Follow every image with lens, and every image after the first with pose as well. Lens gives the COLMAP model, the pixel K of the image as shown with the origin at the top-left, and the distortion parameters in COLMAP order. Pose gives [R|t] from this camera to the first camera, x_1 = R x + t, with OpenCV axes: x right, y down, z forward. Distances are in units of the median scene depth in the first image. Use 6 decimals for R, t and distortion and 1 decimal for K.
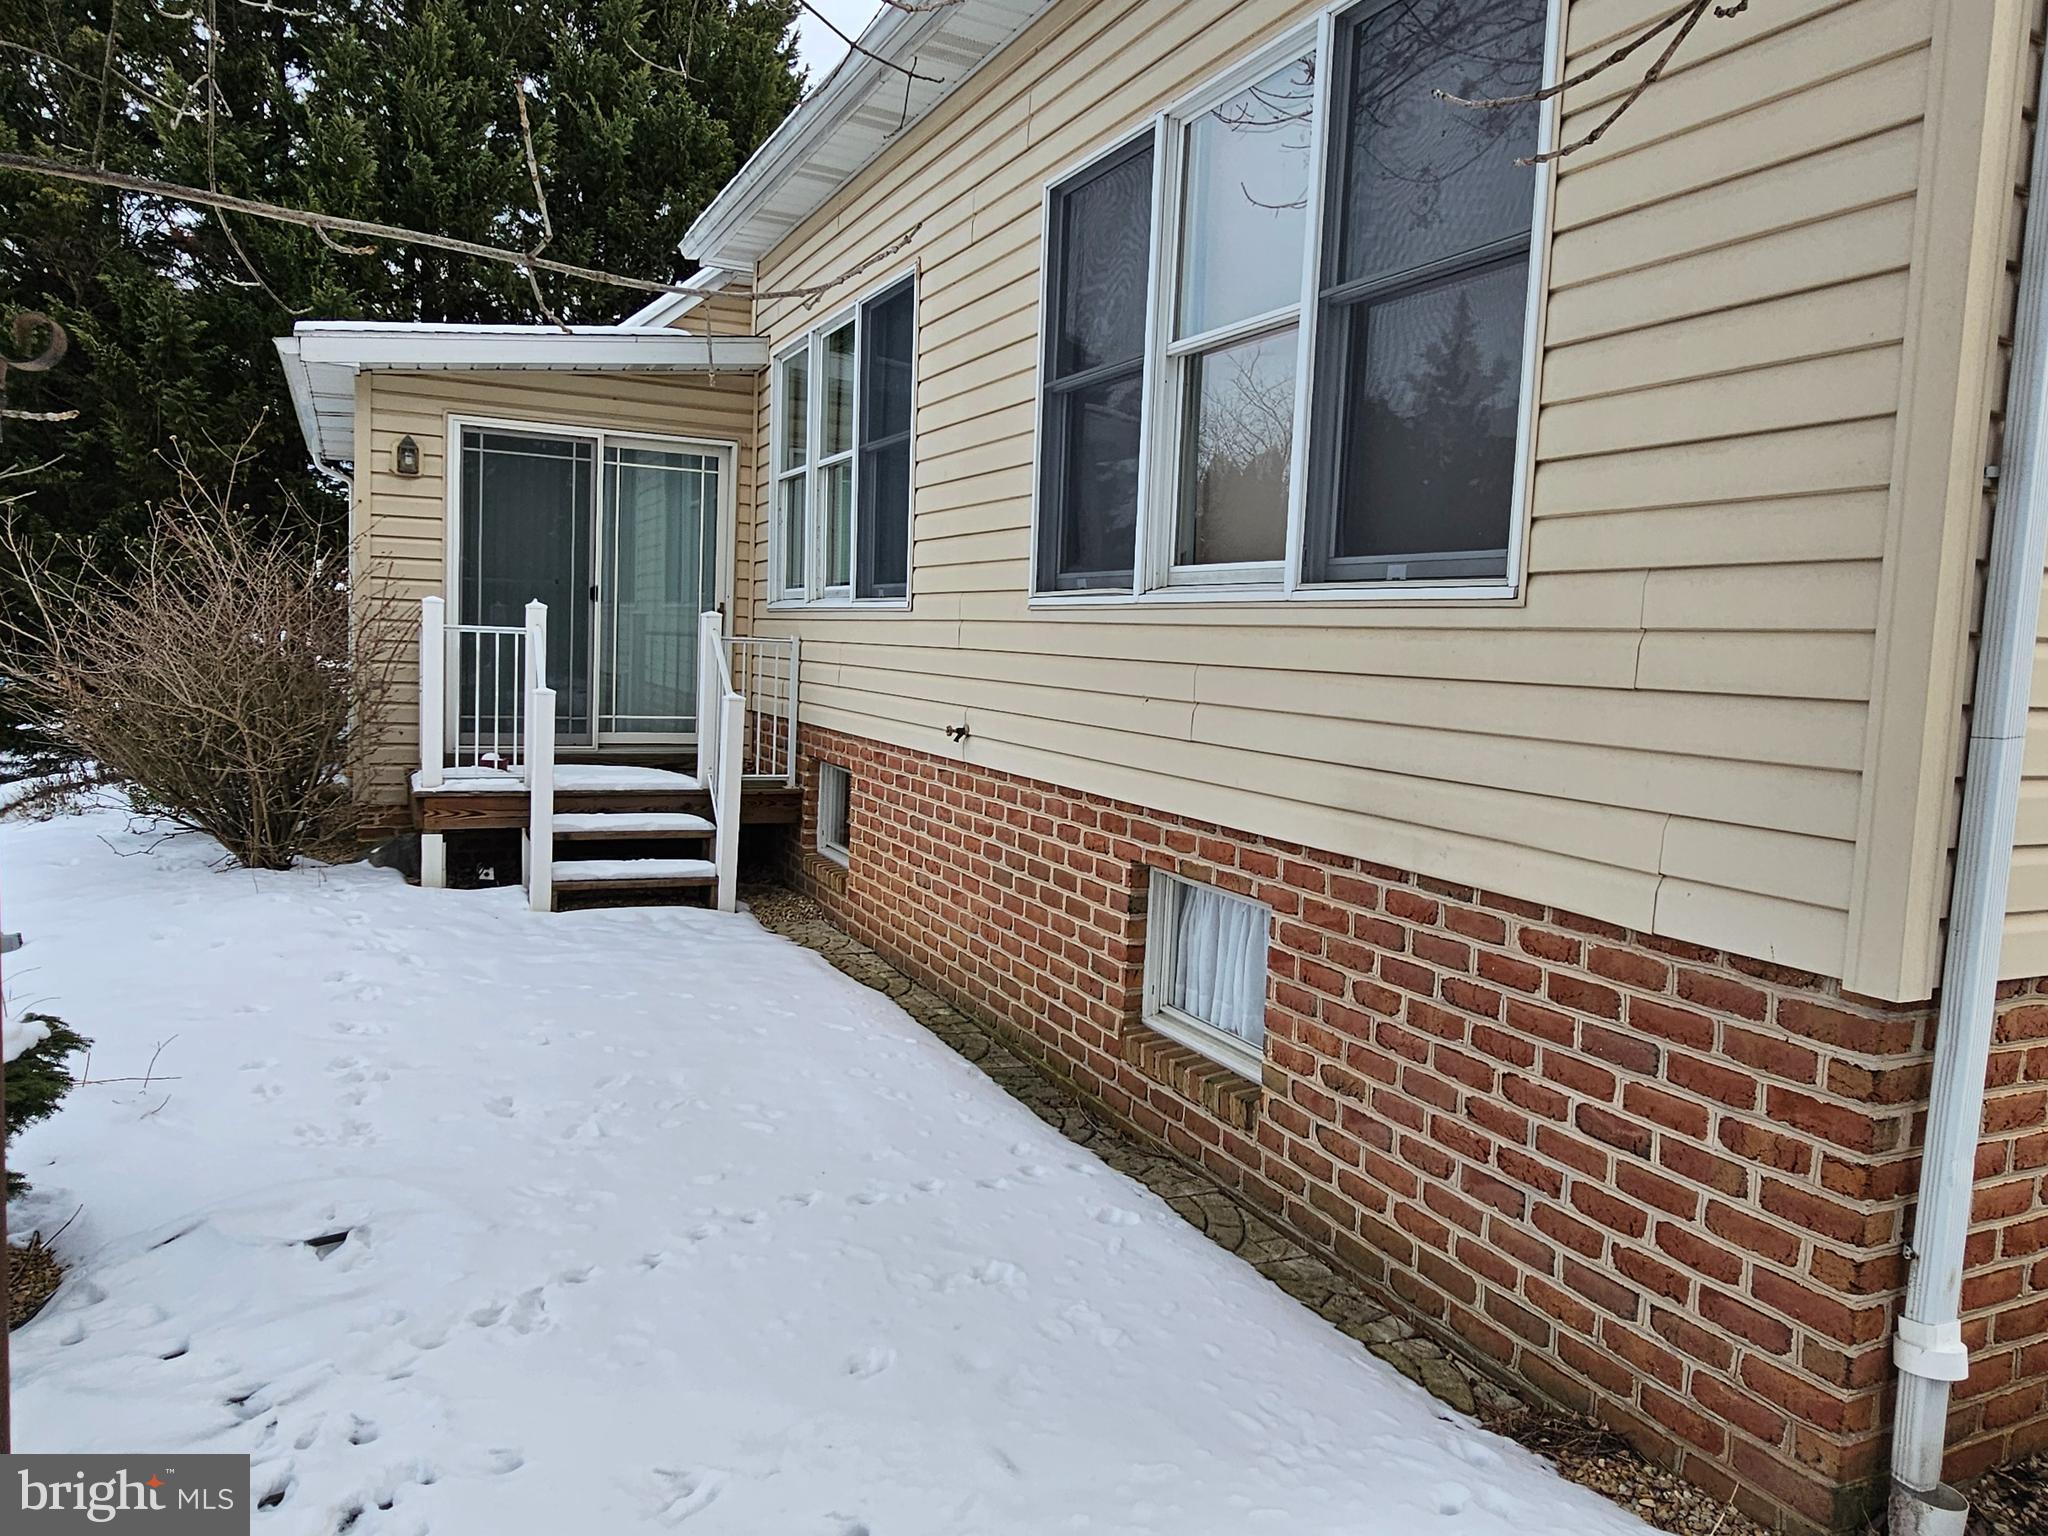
lens RADIAL K [[1365.8, 0, 1006.0], [0, 1365.8, 756.1], [0, 0, 1]] dist [0.002714, 0.000734]
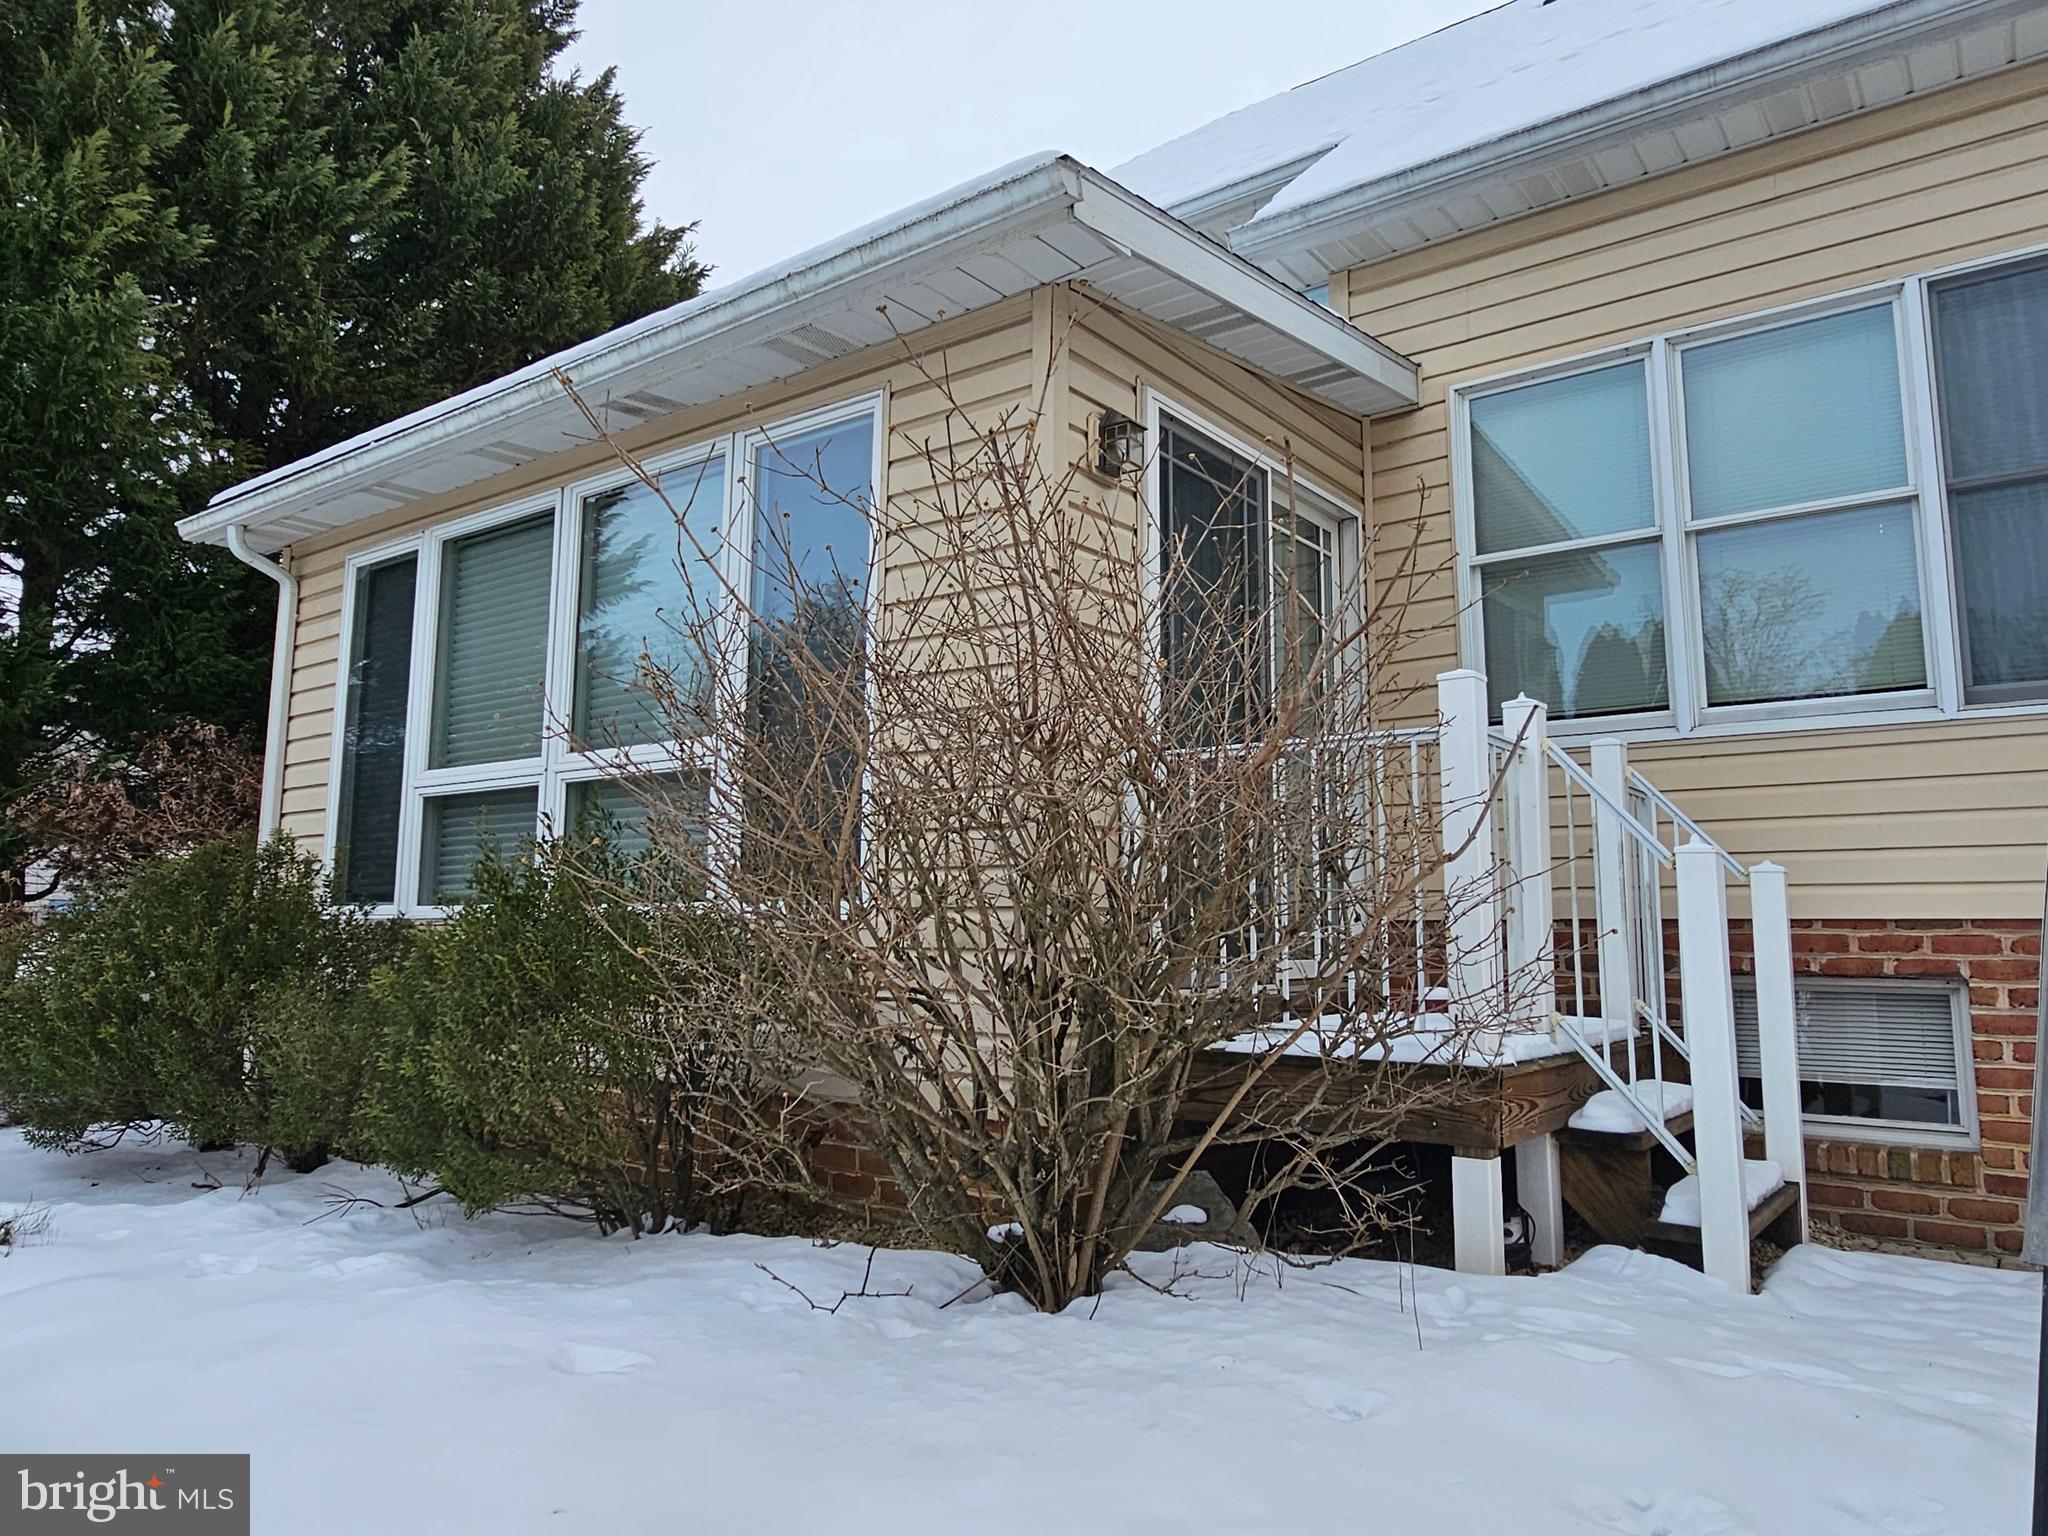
lens RADIAL K [[1365.8, 0, 1006.0], [0, 1365.8, 756.1], [0, 0, 1]] dist [0.002714, 0.000734]
pose [[0.889232, 0.018252, 0.457092, -1.231722], [0.072015, 0.981159, -0.179278, -0.011918], [-0.451752, 0.192337, 0.871164, 0.990905]]
